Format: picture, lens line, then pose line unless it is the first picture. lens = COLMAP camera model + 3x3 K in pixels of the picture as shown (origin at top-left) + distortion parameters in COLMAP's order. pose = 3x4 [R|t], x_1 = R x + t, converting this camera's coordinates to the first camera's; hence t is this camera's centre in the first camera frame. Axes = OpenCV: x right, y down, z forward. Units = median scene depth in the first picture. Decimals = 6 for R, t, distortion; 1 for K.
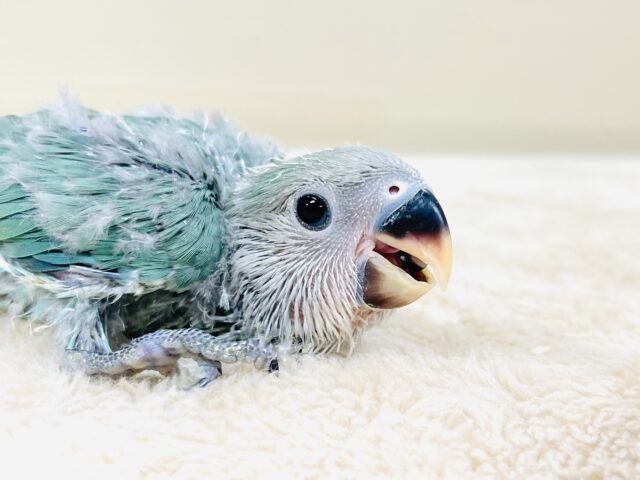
lens RADIAL K [[959.7, 0, 320.0], [0, 959.7, 240.0], [0, 0, 1]] dist [0.218517, -0.055578]
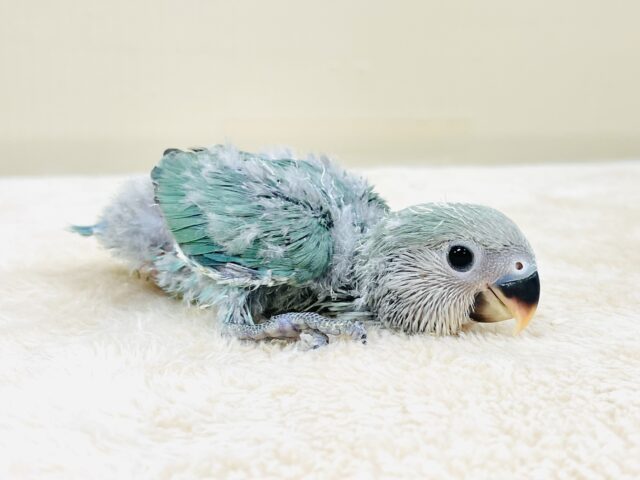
lens RADIAL K [[959.7, 0, 320.0], [0, 959.7, 240.0], [0, 0, 1]] dist [0.218517, -0.055578]
pose [[0.992423, 0.066550, -0.103289, 0.032207], [-0.064555, 0.997660, 0.022538, -0.051324], [0.104547, -0.015699, 0.994396, -0.437621]]
